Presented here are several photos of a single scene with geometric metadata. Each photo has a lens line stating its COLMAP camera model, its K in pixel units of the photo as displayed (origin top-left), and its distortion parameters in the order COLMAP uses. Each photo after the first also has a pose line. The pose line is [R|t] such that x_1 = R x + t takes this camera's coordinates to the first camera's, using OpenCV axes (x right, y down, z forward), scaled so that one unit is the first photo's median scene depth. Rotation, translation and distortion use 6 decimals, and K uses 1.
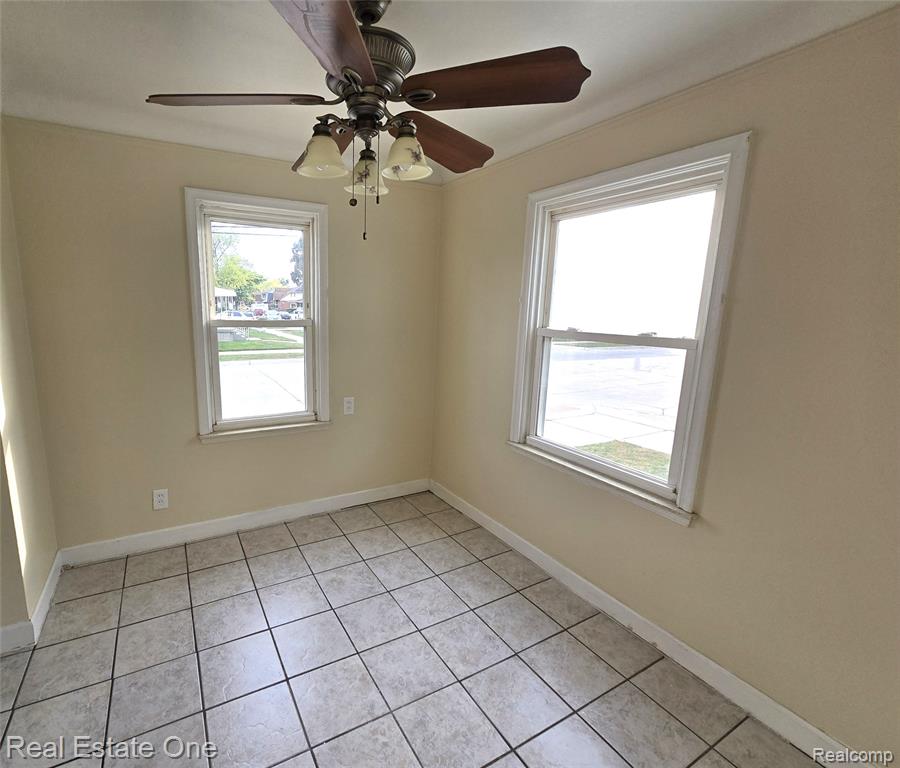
lens RADIAL K [[460.5, 0, 447.5], [0, 460.5, 385.9], [0, 0, 1]] dist [-0.003024, -0.000160]
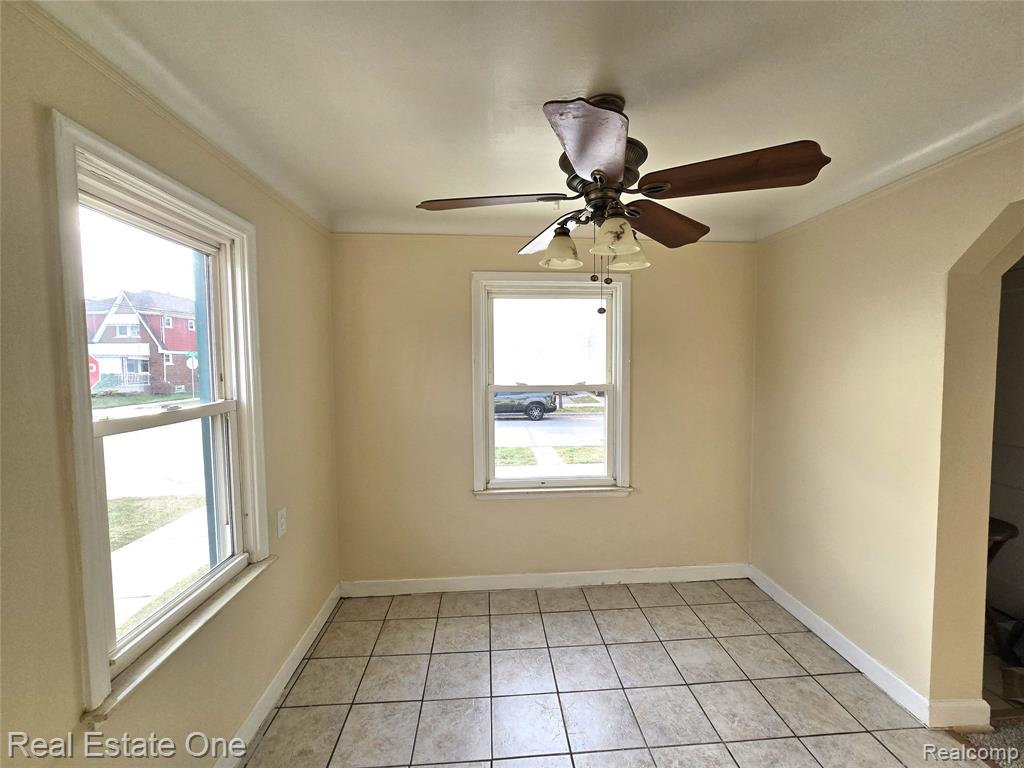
lens RADIAL K [[414.1, 0, 511.5], [0, 414.1, 382.4], [0, 0, 1]] dist [-0.001321, 0.001066]
pose [[0.424946, -0.066396, 0.902780, -0.751222], [0.169416, 0.985518, -0.007265, -0.120315], [-0.889224, 0.156033, 0.430040, 0.520311]]
